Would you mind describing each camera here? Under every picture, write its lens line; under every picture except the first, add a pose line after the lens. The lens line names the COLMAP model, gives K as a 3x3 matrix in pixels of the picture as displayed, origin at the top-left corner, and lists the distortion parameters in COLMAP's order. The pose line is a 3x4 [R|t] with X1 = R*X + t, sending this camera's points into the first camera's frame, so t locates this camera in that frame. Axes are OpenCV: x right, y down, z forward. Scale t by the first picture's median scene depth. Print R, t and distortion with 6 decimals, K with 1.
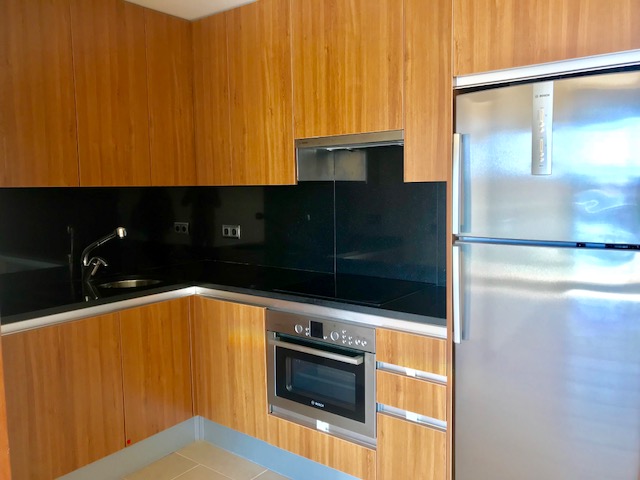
lens RADIAL K [[524.8, 0, 320.0], [0, 524.8, 240.0], [0, 0, 1]] dist [0.035631, -0.002086]
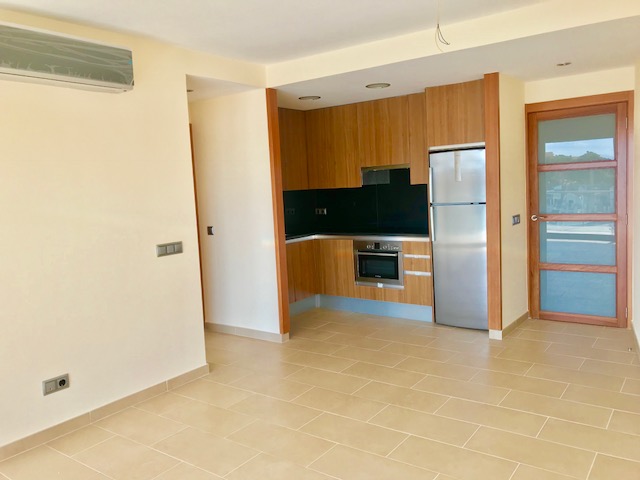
lens RADIAL K [[524.8, 0, 320.0], [0, 524.8, 240.0], [0, 0, 1]] dist [0.035631, -0.002086]
pose [[0.999081, -0.033625, 0.026566, -0.322825], [0.033693, 0.999430, -0.002105, 0.134013], [-0.026480, 0.002998, 0.999645, -1.386712]]
